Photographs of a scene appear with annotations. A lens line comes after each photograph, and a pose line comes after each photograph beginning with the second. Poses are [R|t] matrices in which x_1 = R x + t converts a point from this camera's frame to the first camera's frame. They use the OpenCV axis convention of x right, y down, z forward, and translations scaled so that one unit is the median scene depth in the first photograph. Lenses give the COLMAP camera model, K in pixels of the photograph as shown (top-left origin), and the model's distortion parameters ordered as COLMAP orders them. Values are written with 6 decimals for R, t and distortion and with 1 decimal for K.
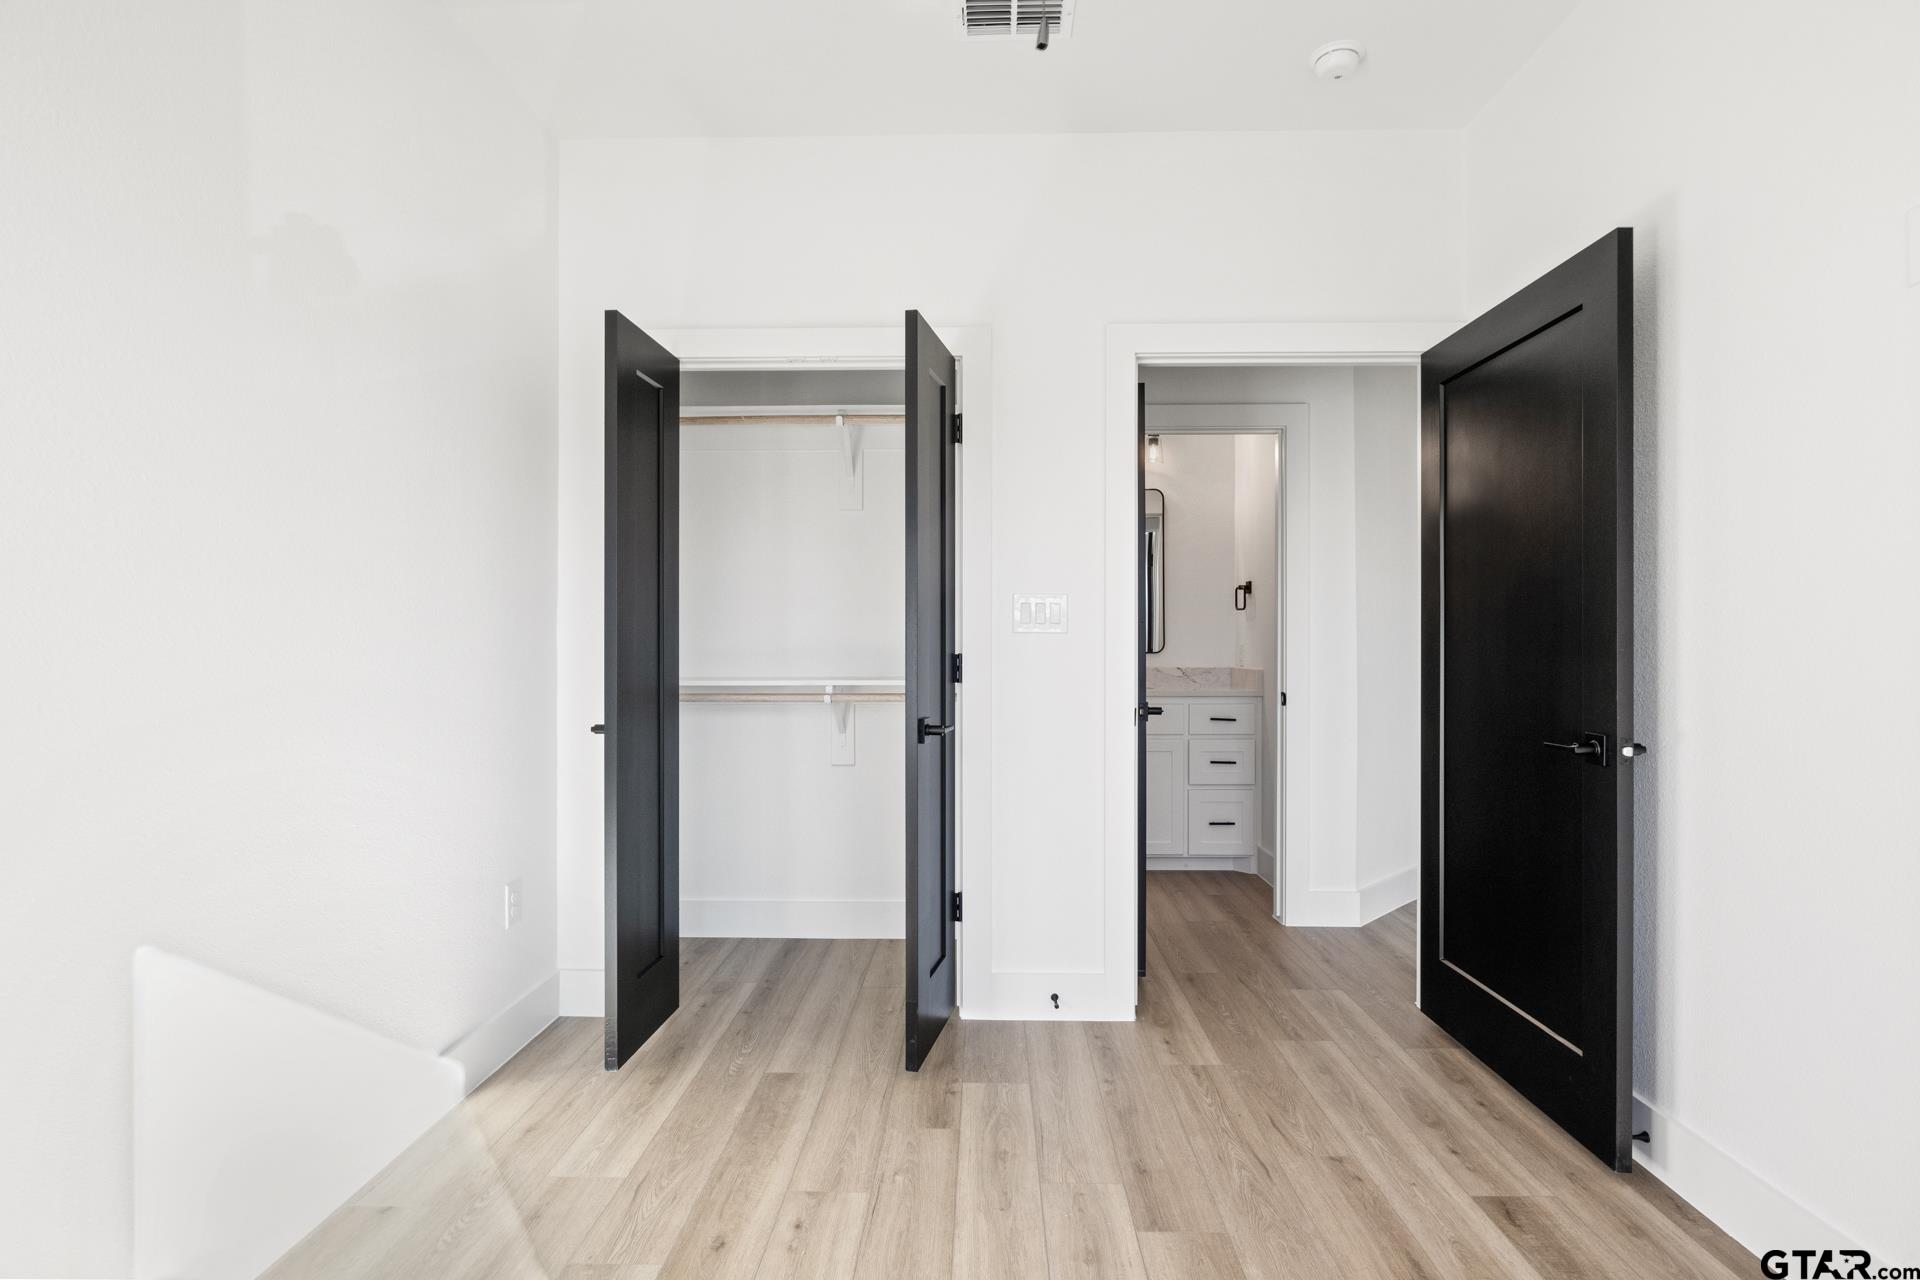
lens RADIAL K [[988.3, 0, 959.6], [0, 988.3, 641.4], [0, 0, 1]] dist [-0.002053, -0.000292]
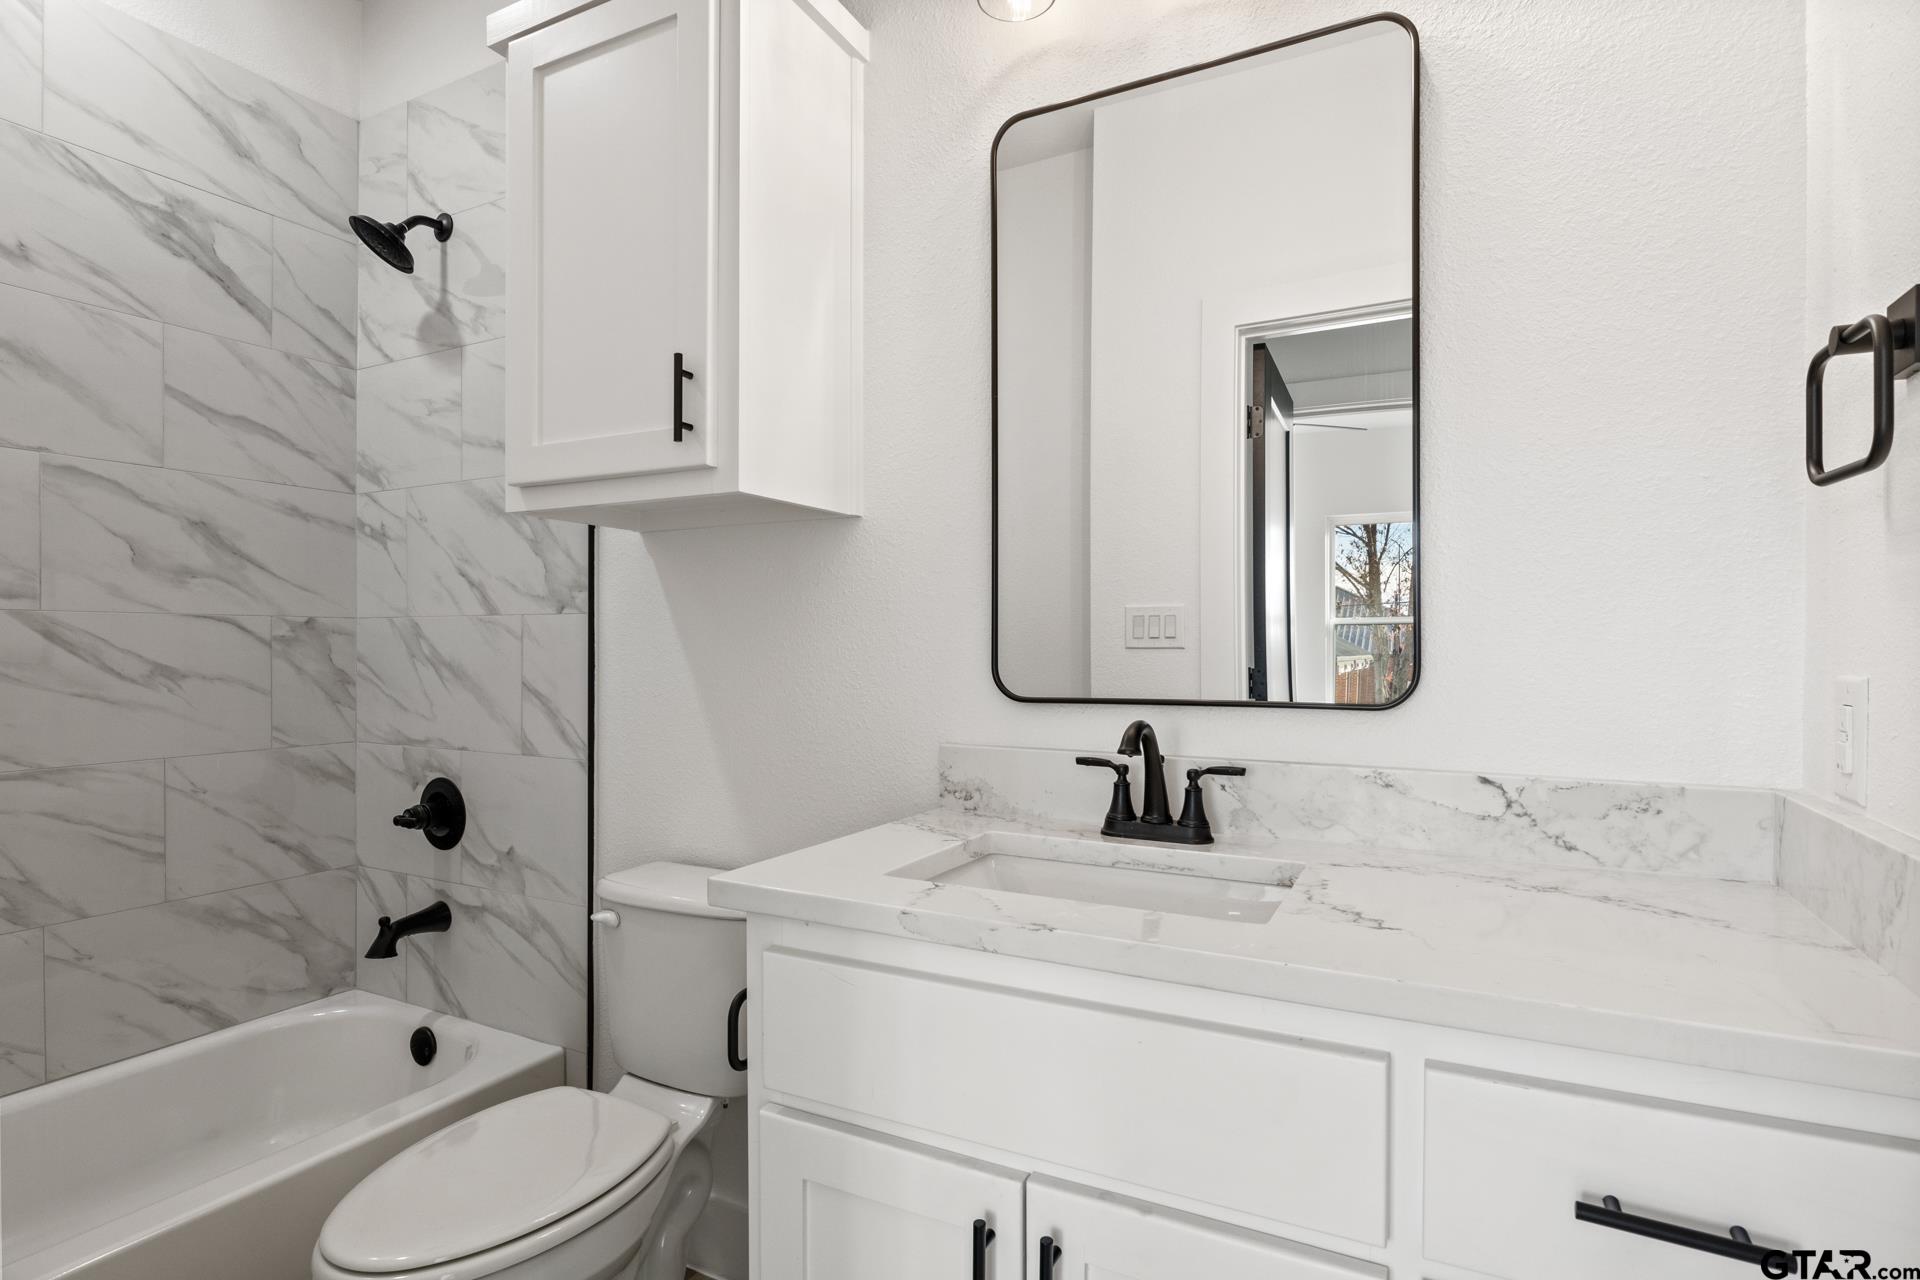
lens RADIAL K [[988.3, 0, 951.4], [0, 988.3, 641.8], [0, 0, 1]] dist [-0.002053, -0.000292]
pose [[0.905233, 0.004924, -0.424887, 0.212233], [-0.006428, 0.999977, -0.002108, -0.002799], [0.424867, 0.004639, 0.905244, 0.764060]]
